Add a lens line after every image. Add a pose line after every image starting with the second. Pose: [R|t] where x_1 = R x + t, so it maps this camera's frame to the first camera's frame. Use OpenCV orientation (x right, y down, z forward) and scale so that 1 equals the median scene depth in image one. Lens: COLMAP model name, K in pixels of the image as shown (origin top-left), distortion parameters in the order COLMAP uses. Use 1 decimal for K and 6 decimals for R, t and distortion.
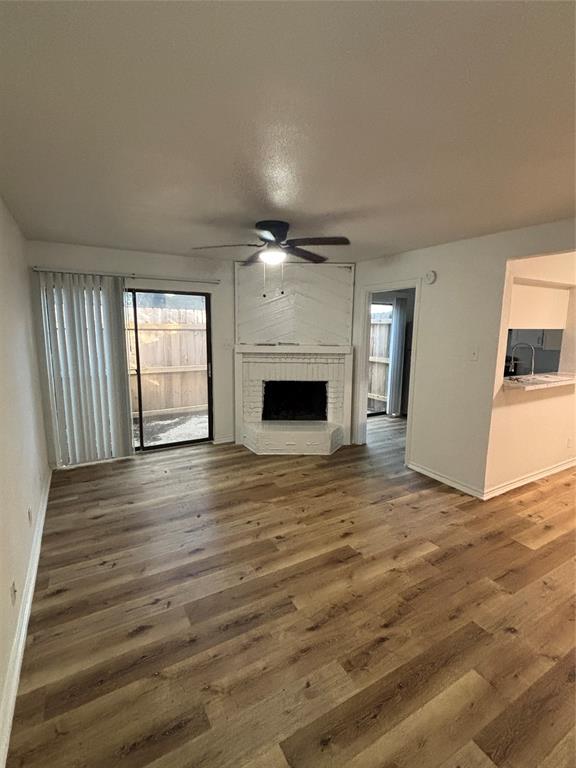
lens RADIAL K [[363.2, 0, 289.2], [0, 363.2, 385.8], [0, 0, 1]] dist [-0.002096, -0.000226]
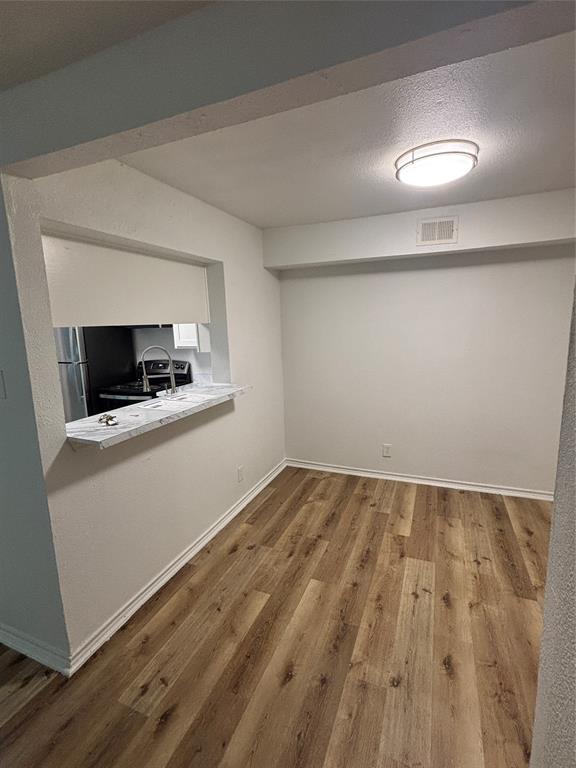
lens RADIAL K [[363.2, 0, 287.4], [0, 363.2, 382.7], [0, 0, 1]] dist [-0.002096, -0.000226]
pose [[0.791081, -0.124176, 0.598975, 0.517054], [0.129570, 0.990976, 0.034317, -0.054967], [-0.597832, 0.050462, 0.800032, 0.406946]]
